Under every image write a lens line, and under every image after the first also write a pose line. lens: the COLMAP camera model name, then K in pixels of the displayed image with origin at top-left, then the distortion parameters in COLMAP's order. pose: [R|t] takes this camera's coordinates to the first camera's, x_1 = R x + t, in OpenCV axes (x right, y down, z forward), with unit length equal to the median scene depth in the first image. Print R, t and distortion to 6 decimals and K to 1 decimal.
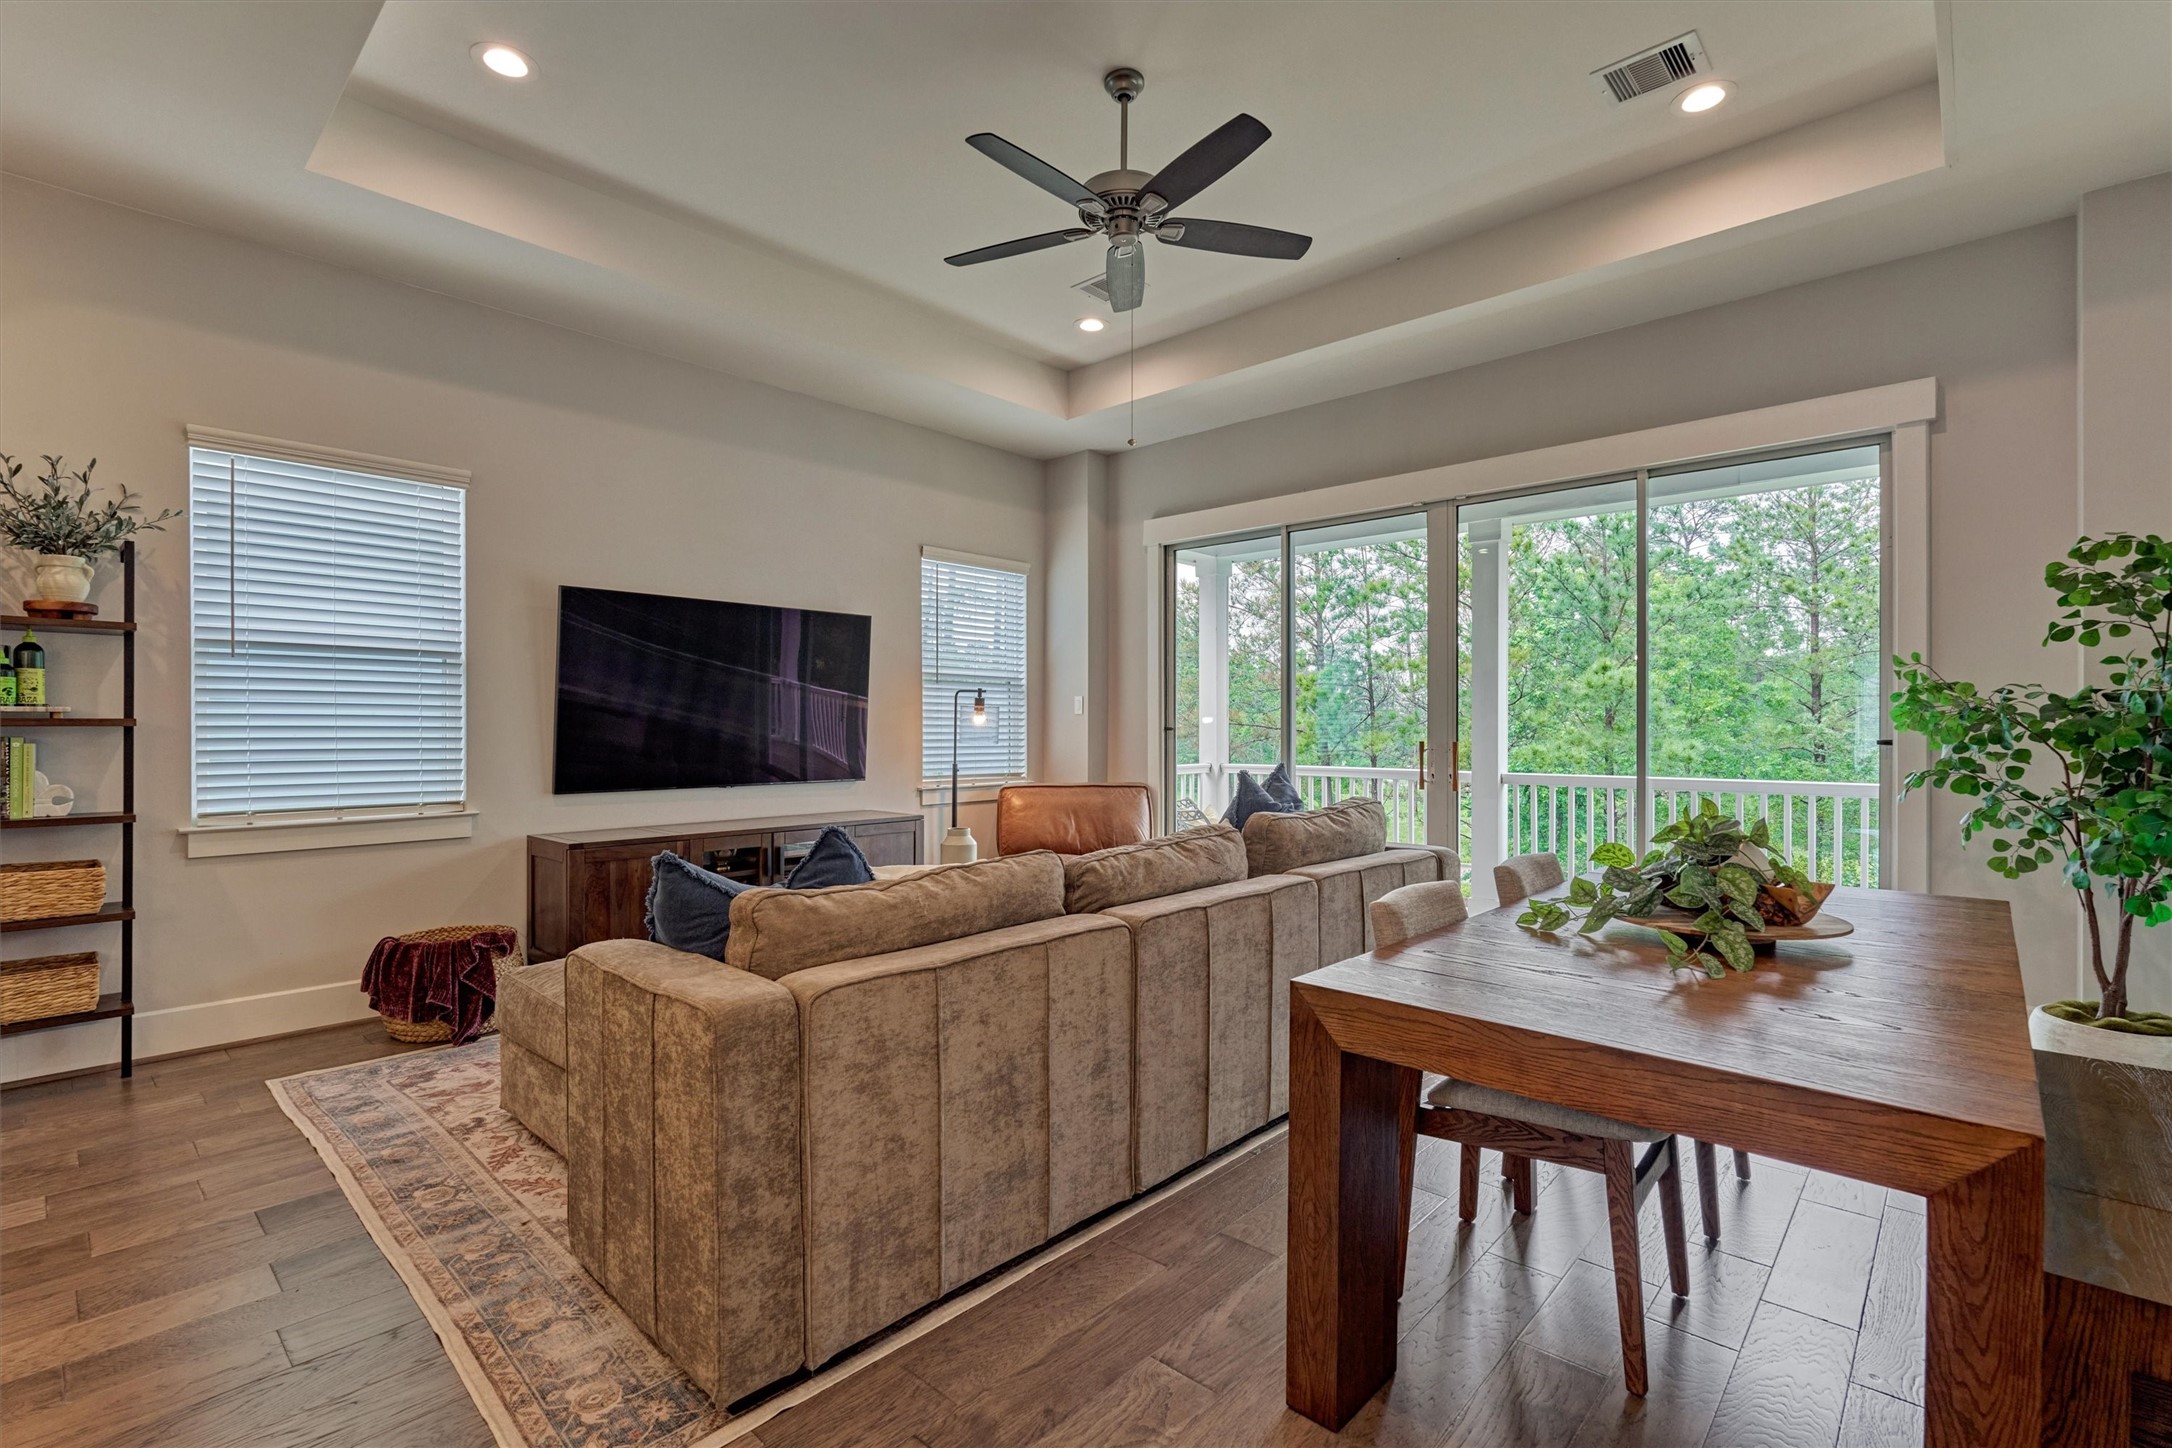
lens RADIAL K [[971.5, 0, 1082.6], [0, 971.5, 728.3], [0, 0, 1]] dist [-0.005381, 0.000368]
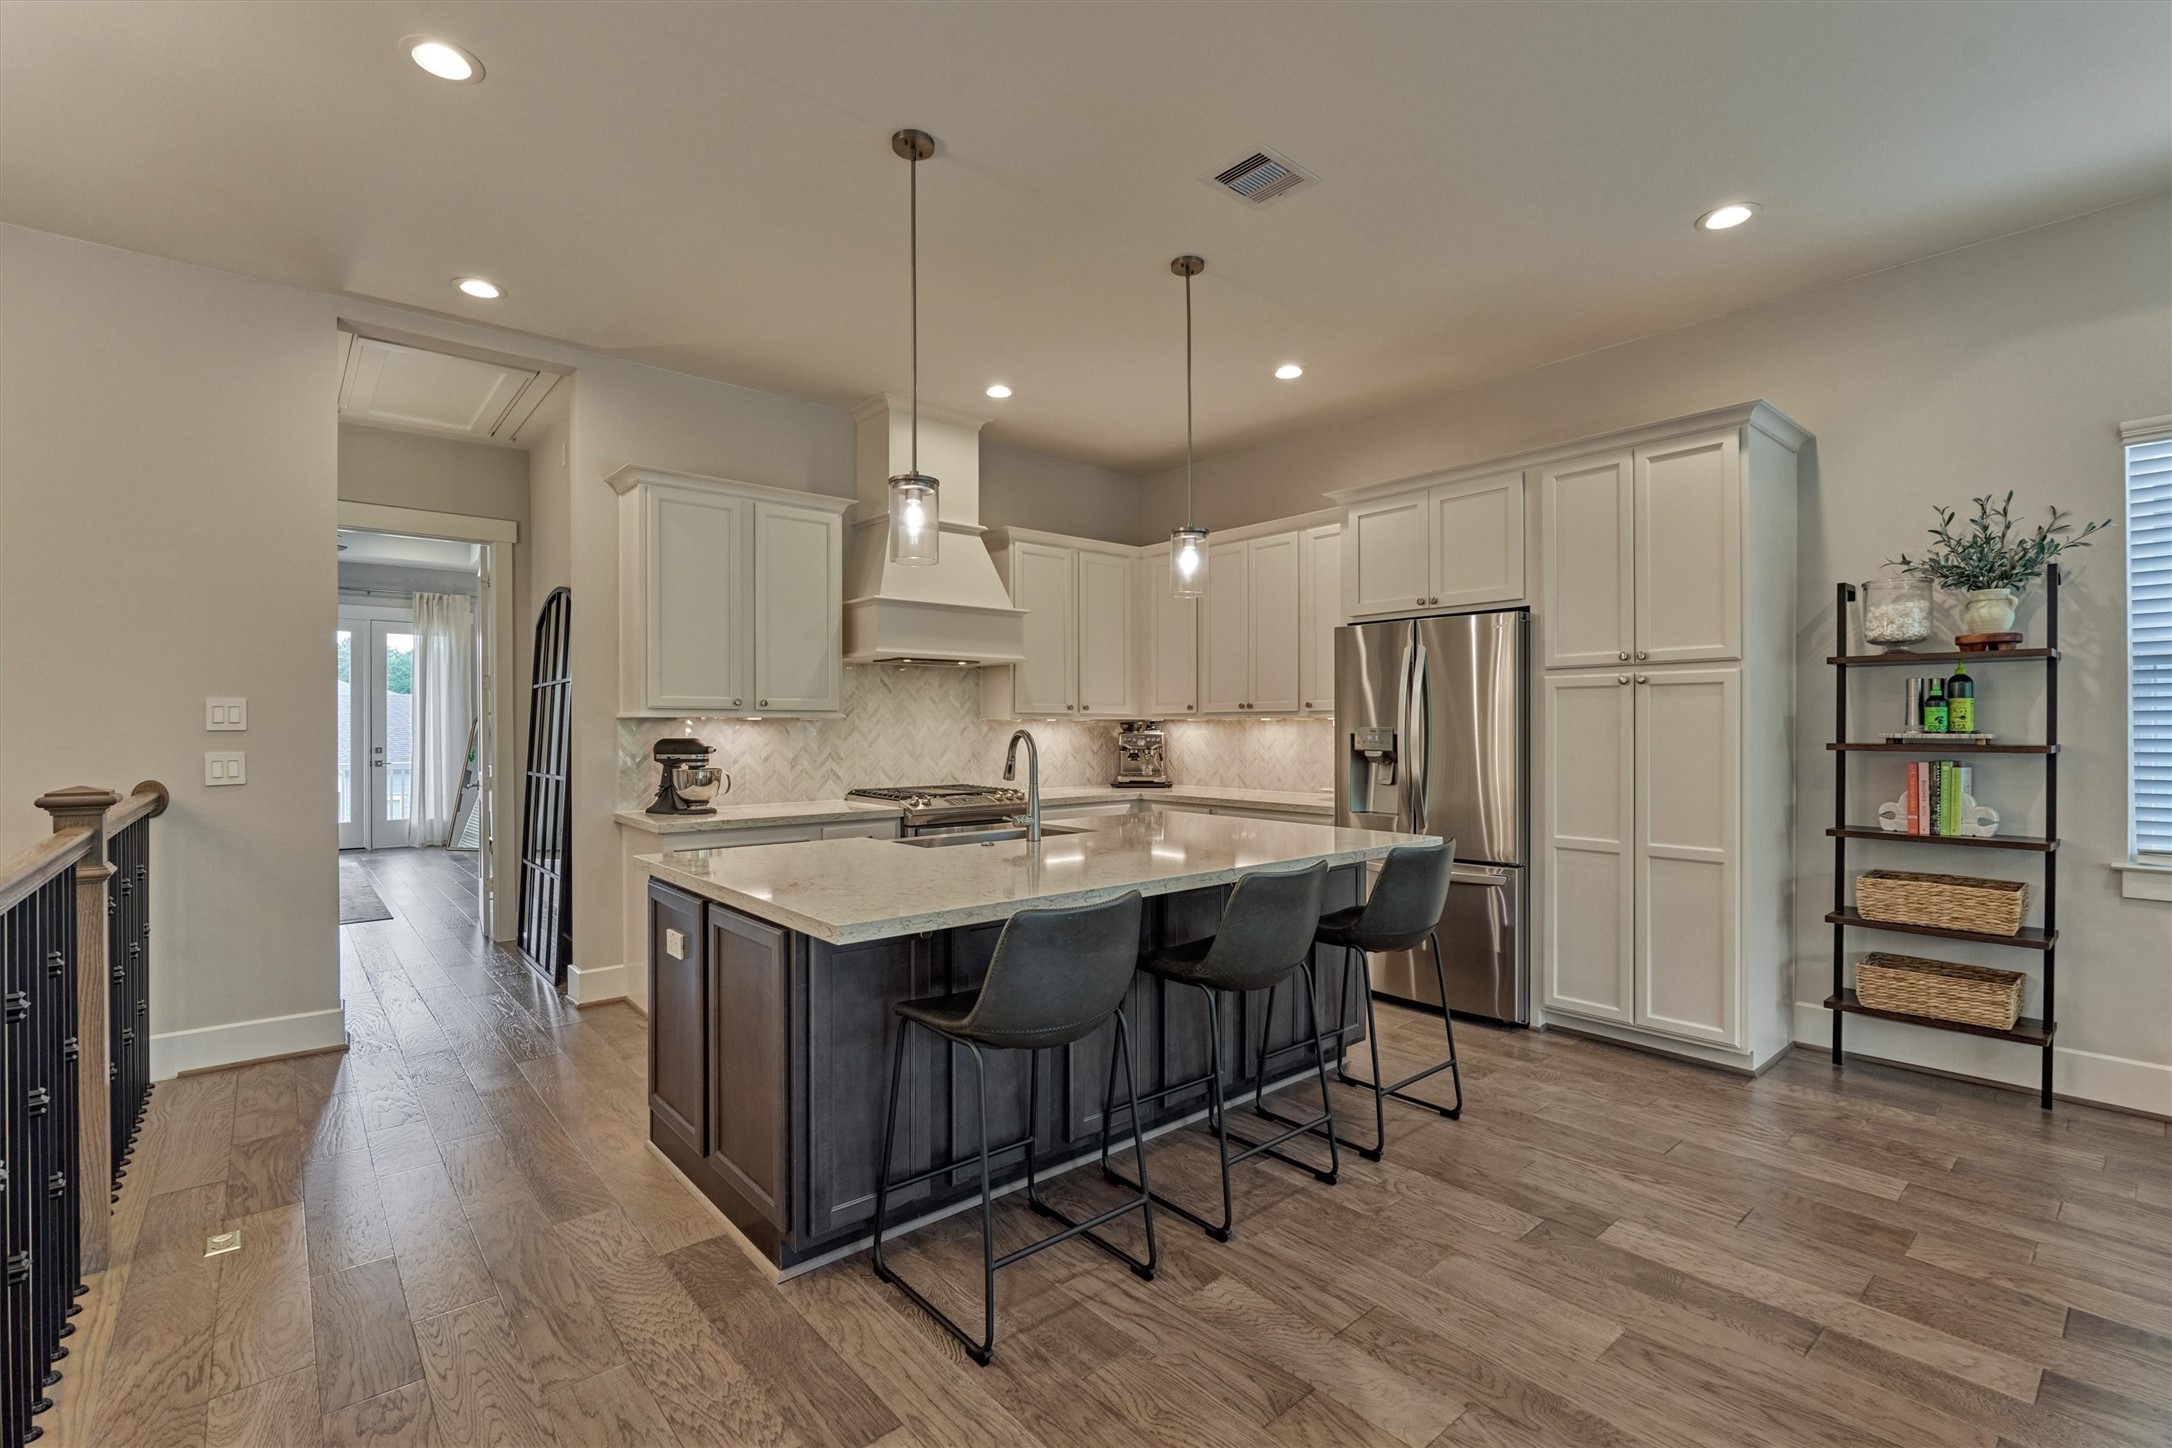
lens RADIAL K [[971.5, 0, 1090.7], [0, 971.5, 729.9], [0, 0, 1]] dist [-0.005381, 0.000368]
pose [[-0.110393, 0.003818, -0.993881, 0.089627], [0.000220, 0.999993, 0.003818, -0.027048], [0.993888, 0.000203, -0.110393, 0.128455]]
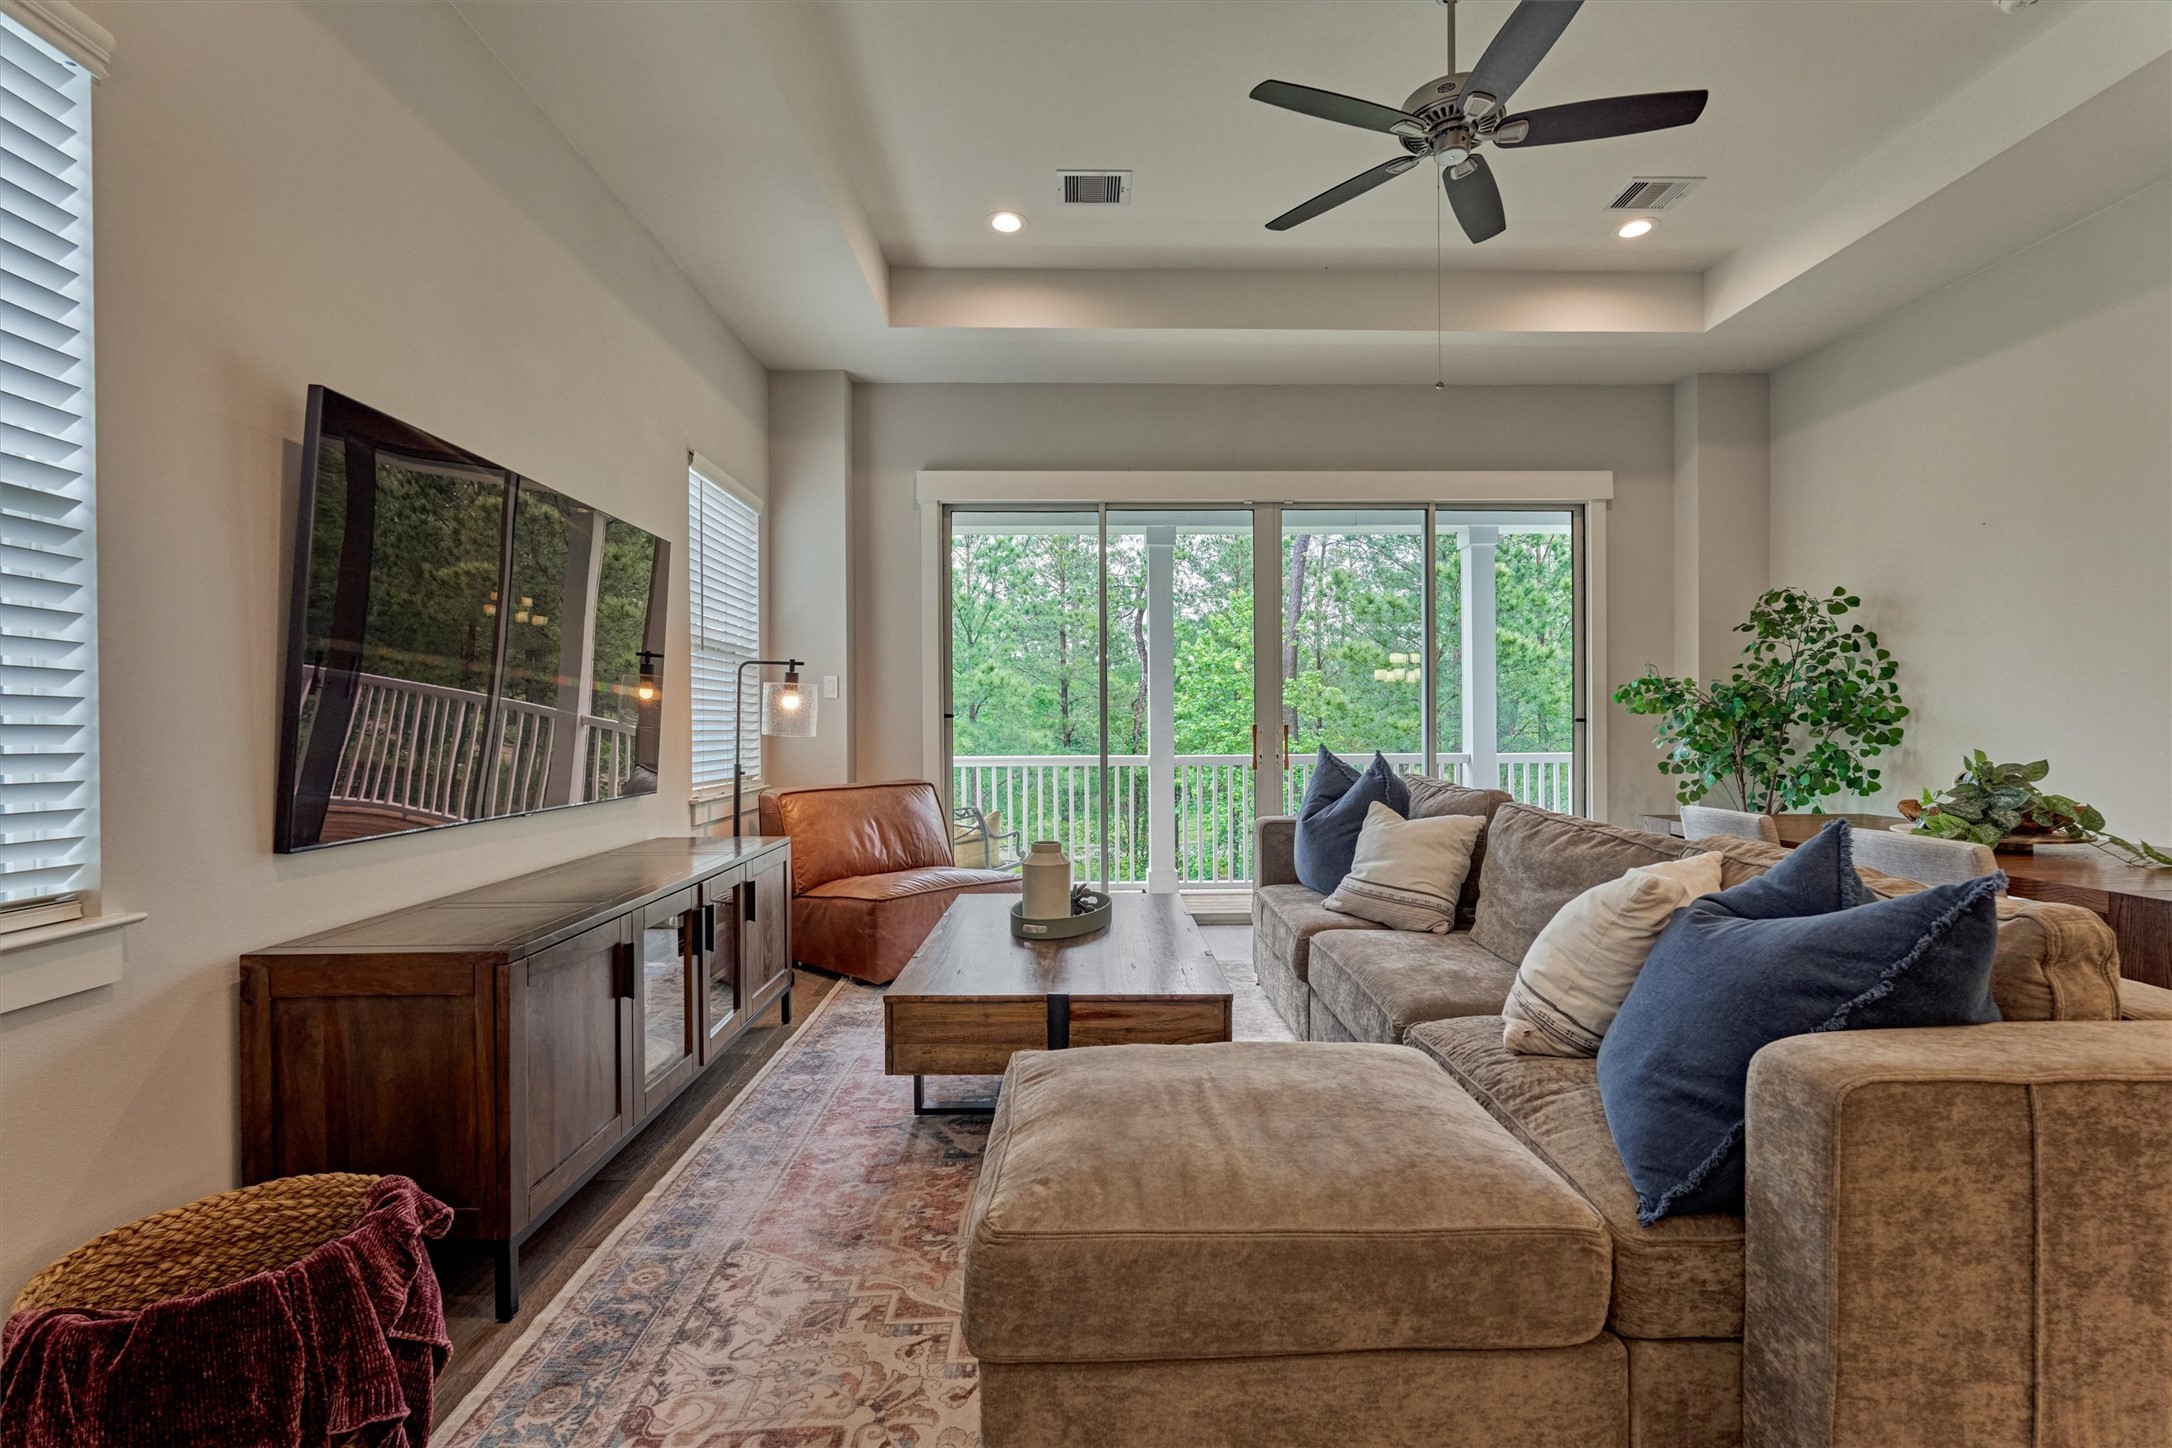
lens RADIAL K [[944.9, 0, 1081.1], [0, 944.9, 725.5], [0, 0, 1]] dist [-0.001648, -0.001498]
pose [[0.719615, -0.007436, 0.694334, -0.716792], [0.008084, 0.999965, 0.002331, 0.014471], [-0.694326, 0.003935, 0.719650, 0.539716]]
